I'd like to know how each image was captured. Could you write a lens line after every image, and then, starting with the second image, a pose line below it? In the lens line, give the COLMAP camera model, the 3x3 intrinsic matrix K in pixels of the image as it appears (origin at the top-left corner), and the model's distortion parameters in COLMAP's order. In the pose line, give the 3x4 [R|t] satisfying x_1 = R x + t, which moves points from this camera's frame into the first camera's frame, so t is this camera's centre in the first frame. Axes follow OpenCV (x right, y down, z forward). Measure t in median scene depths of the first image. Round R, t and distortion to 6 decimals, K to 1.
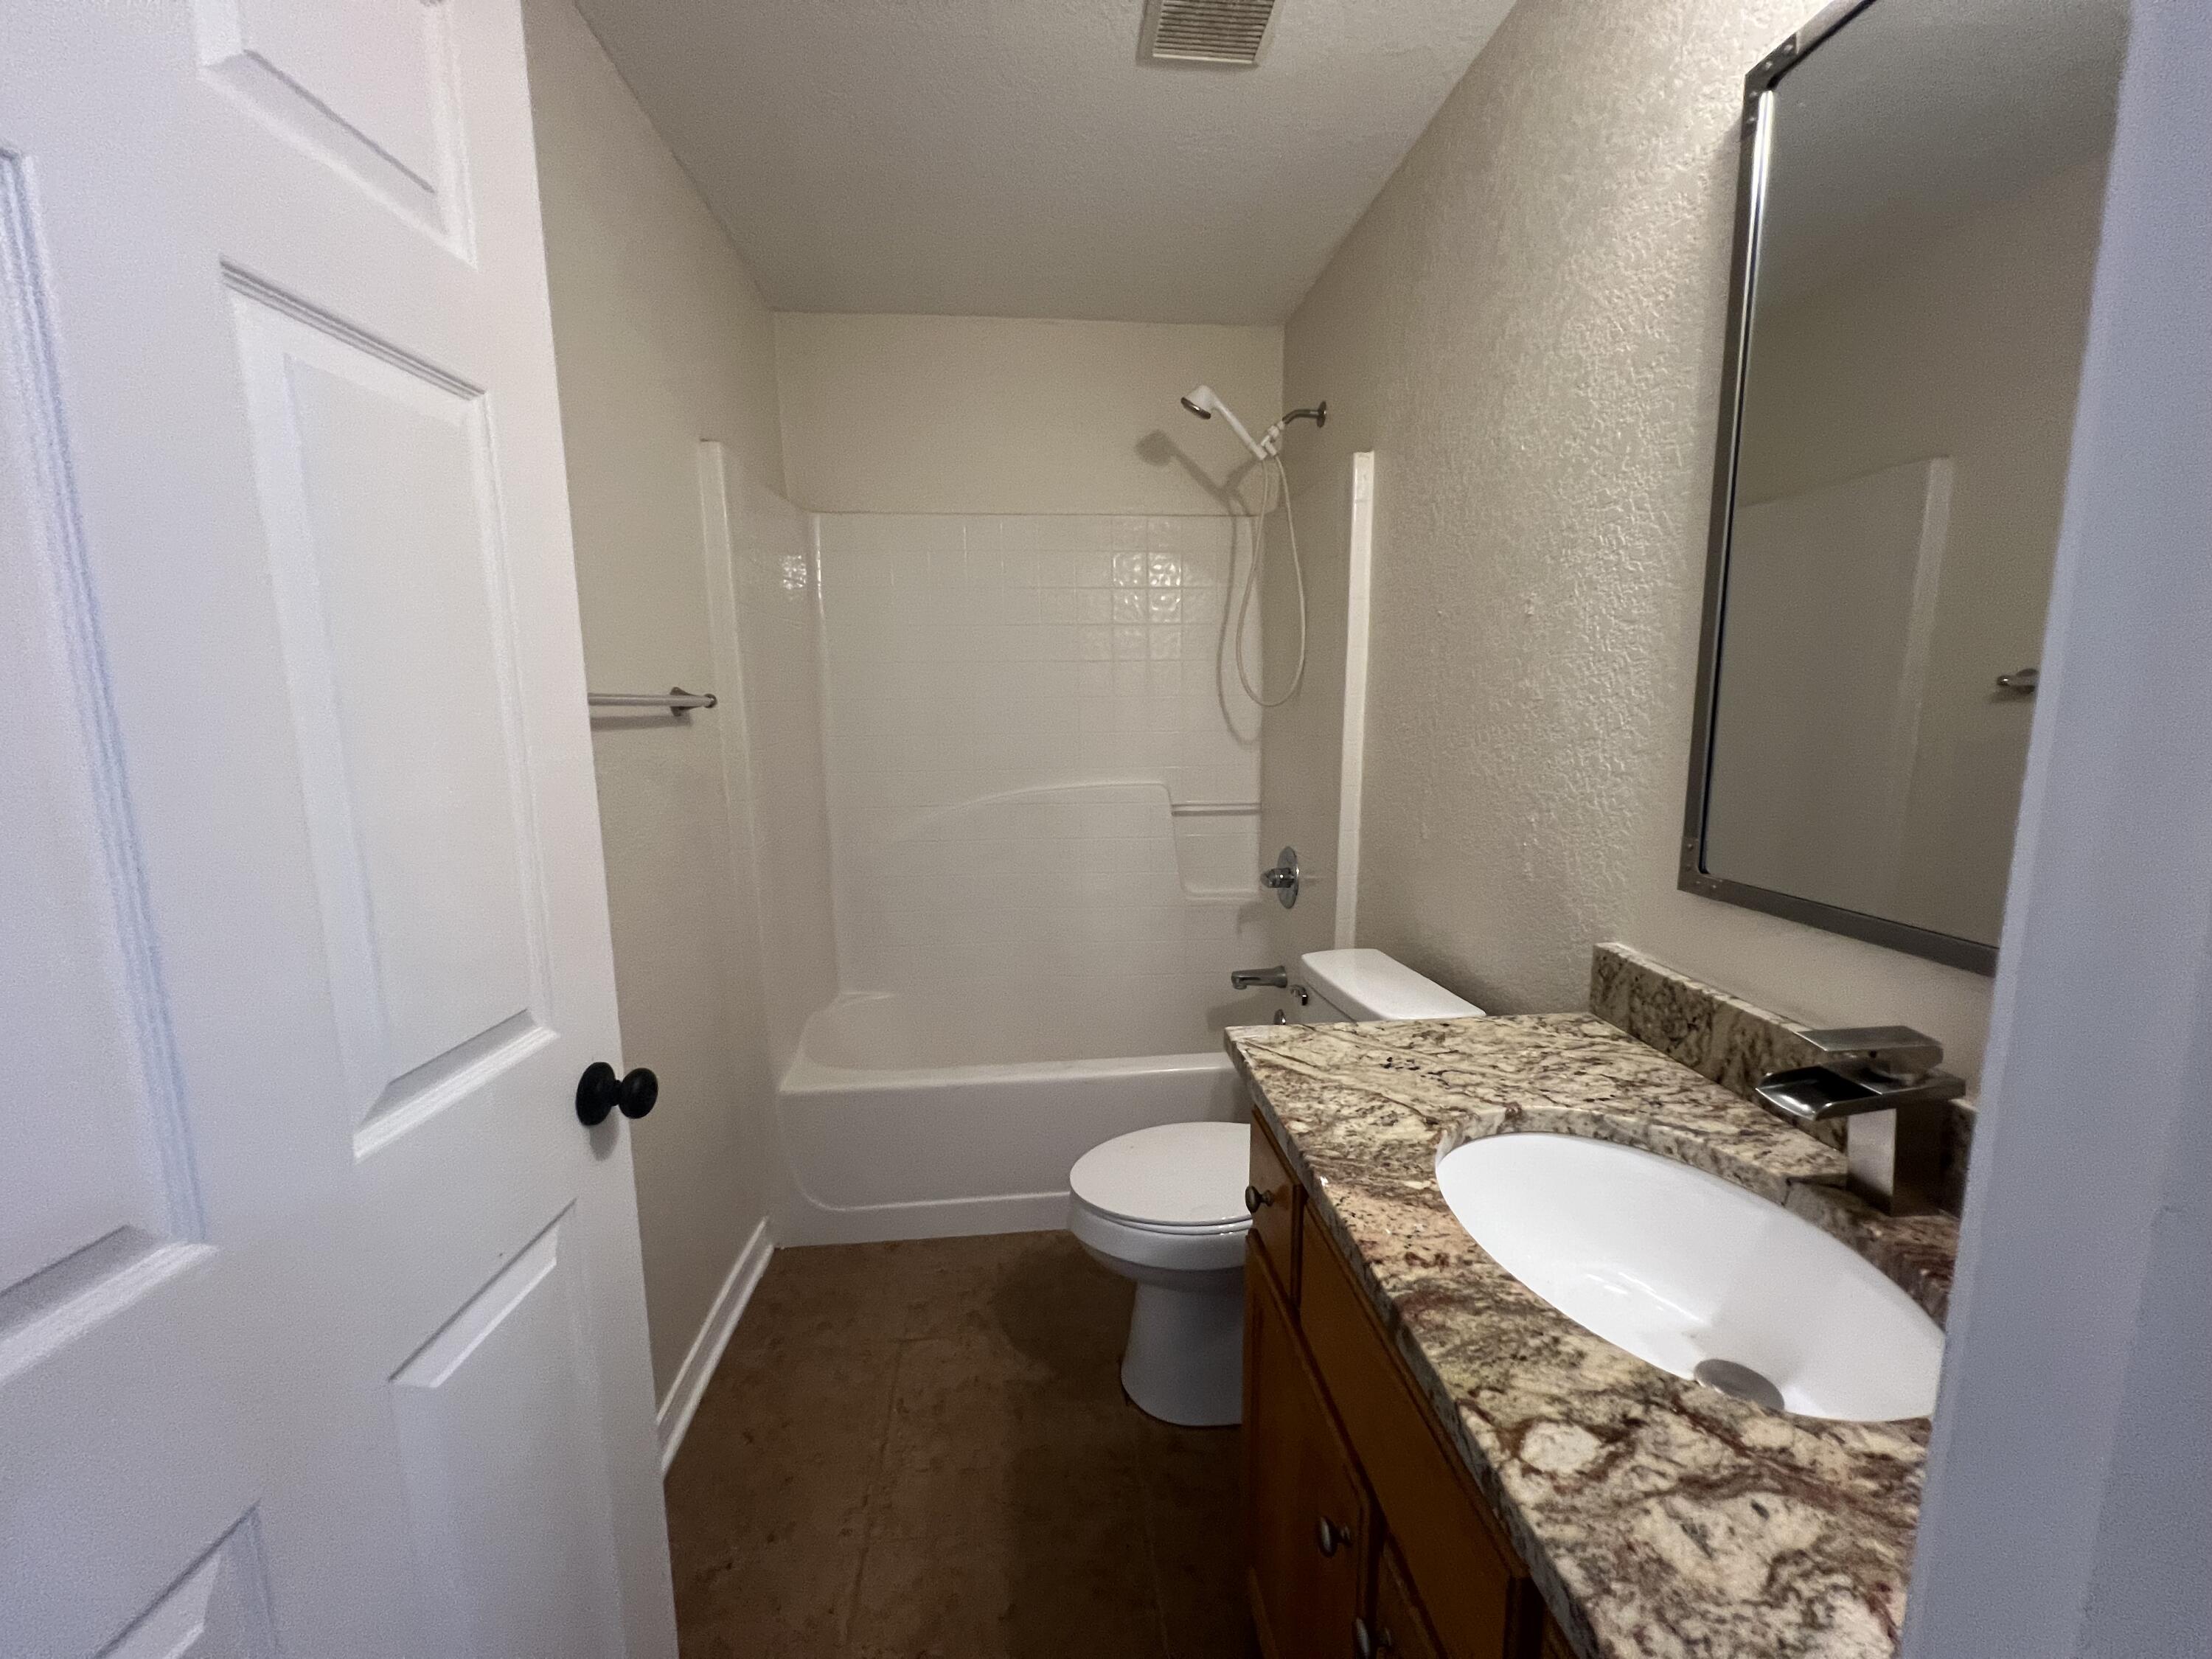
lens RADIAL K [[885.1, 0, 1107.5], [0, 885.1, 834.4], [0, 0, 1]] dist [-0.001865, 0.000541]
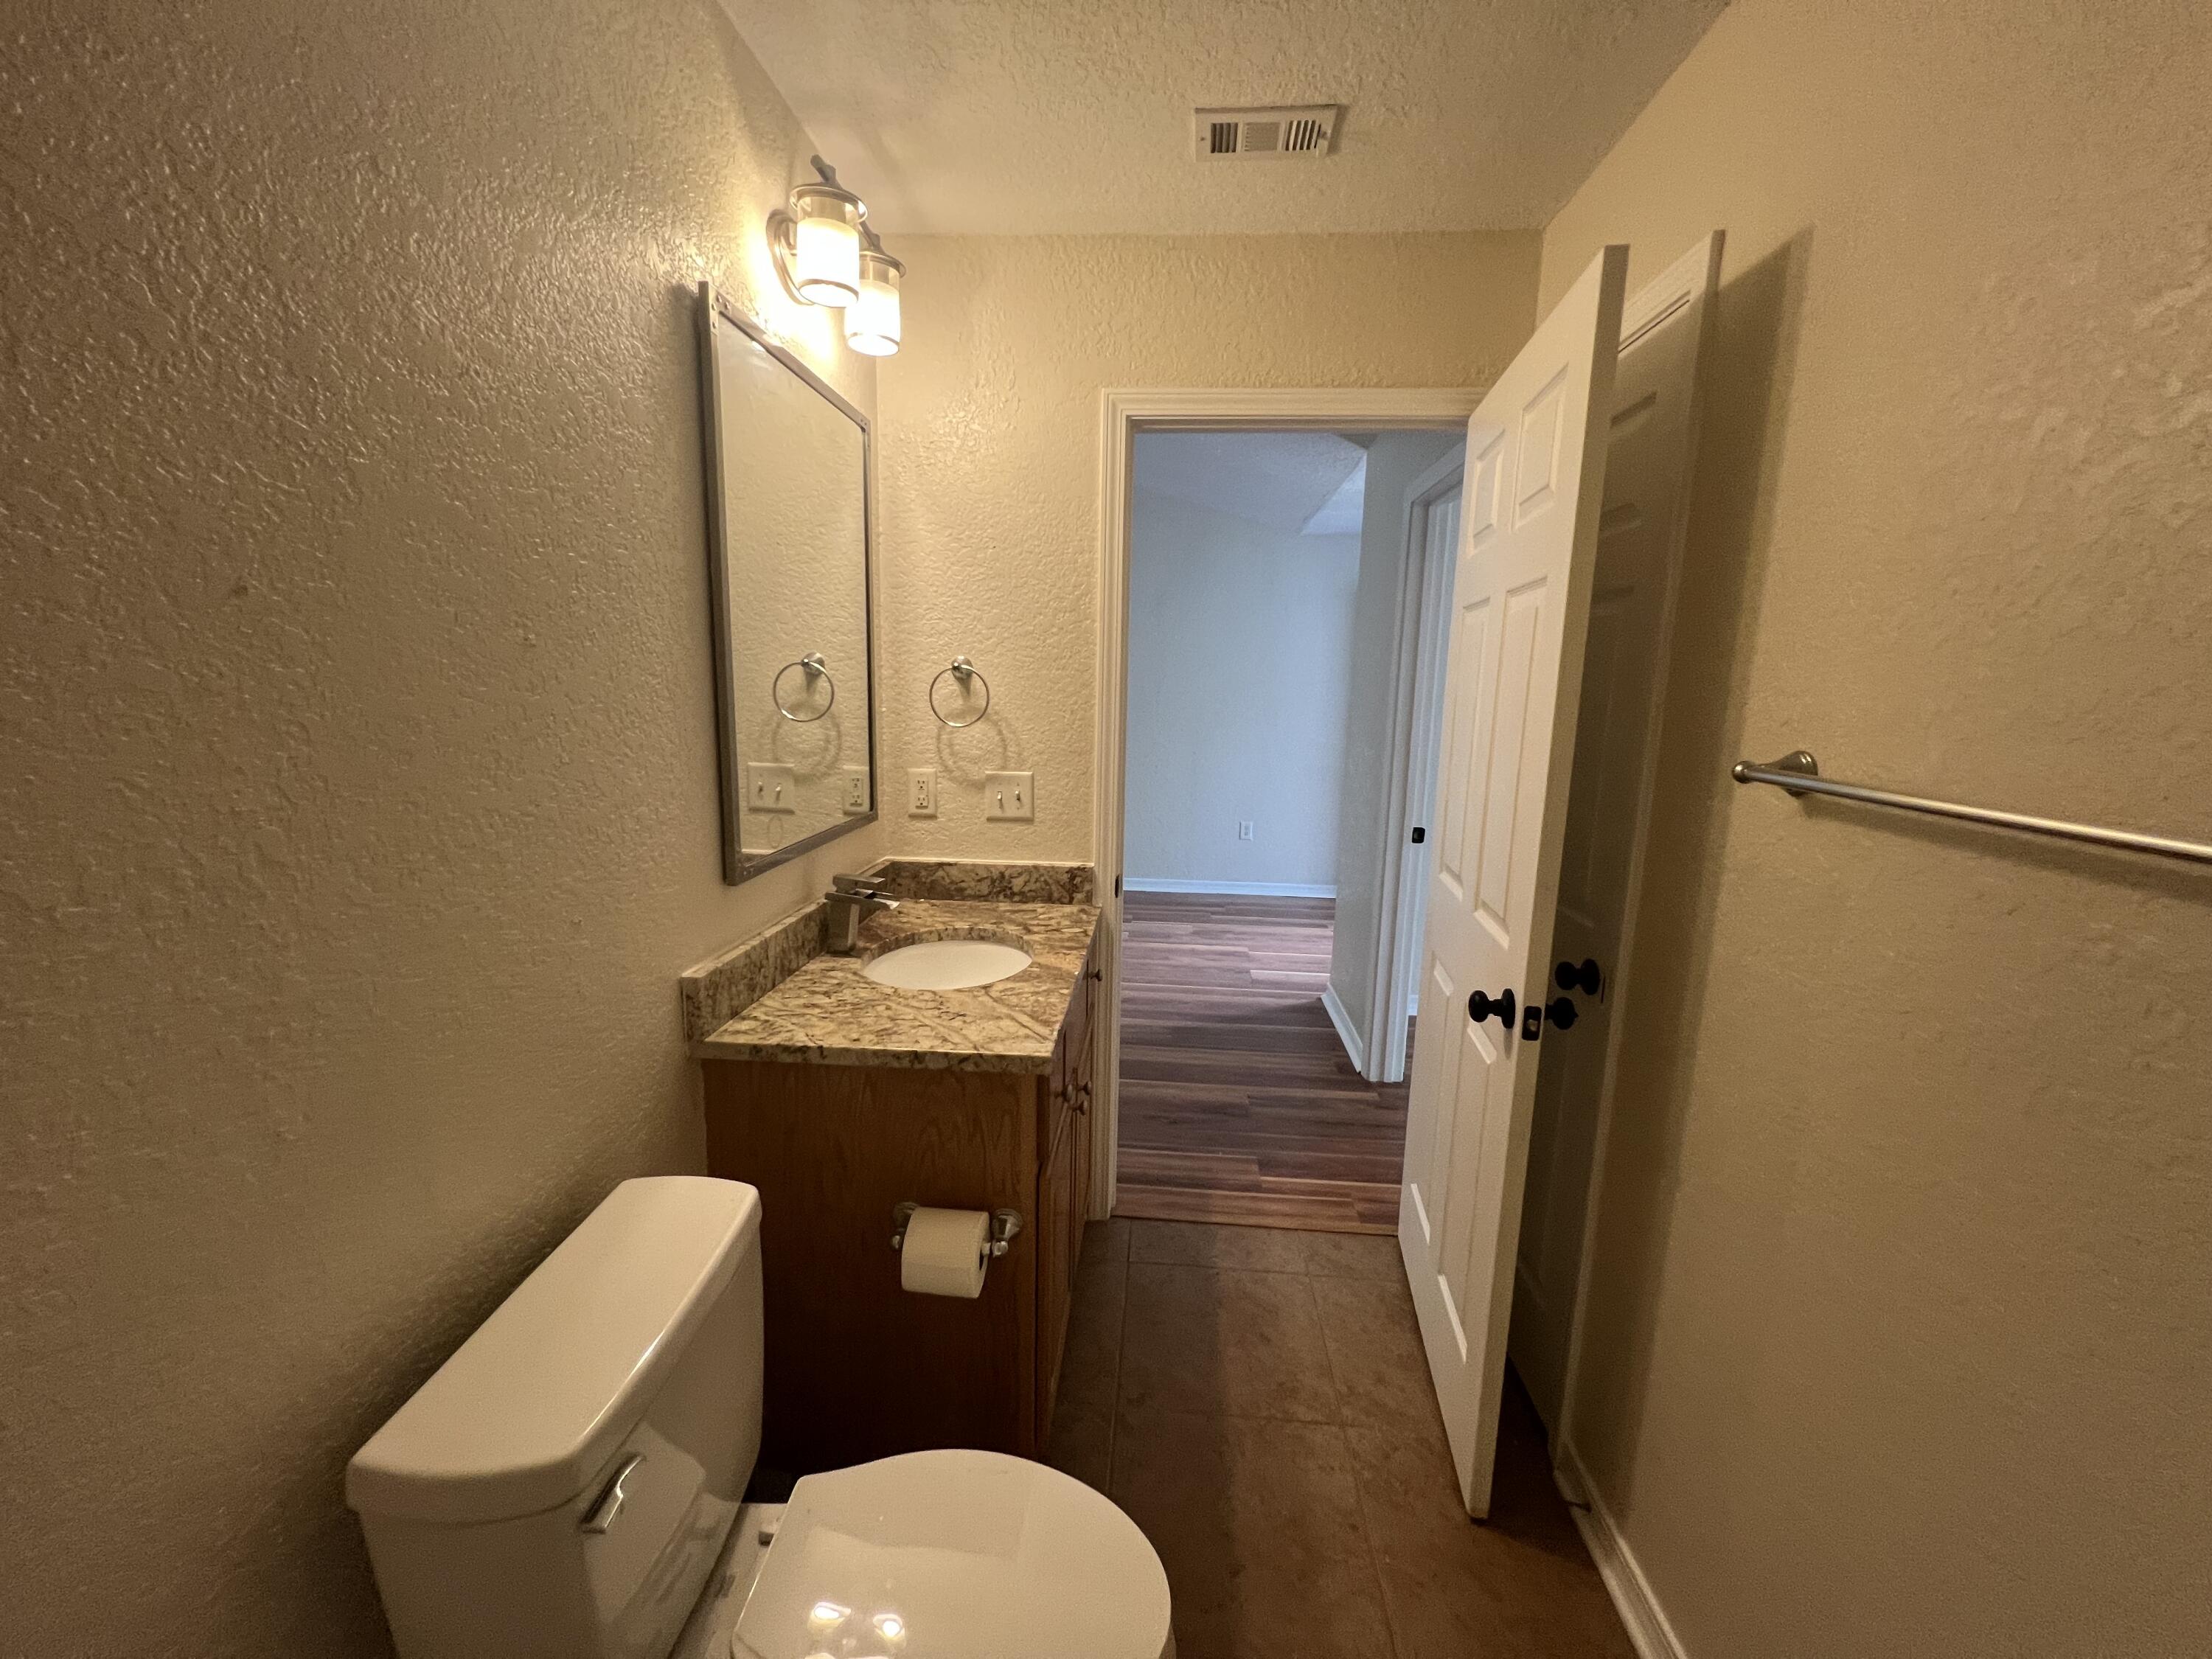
lens RADIAL K [[885.1, 0, 1104.8], [0, 885.1, 828.4], [0, 0, 1]] dist [-0.001865, 0.000541]
pose [[-0.984050, -0.042255, 0.172799, -0.125513], [0.013791, 0.950334, 0.310927, -0.442909], [-0.177355, 0.308351, -0.934593, 2.216511]]
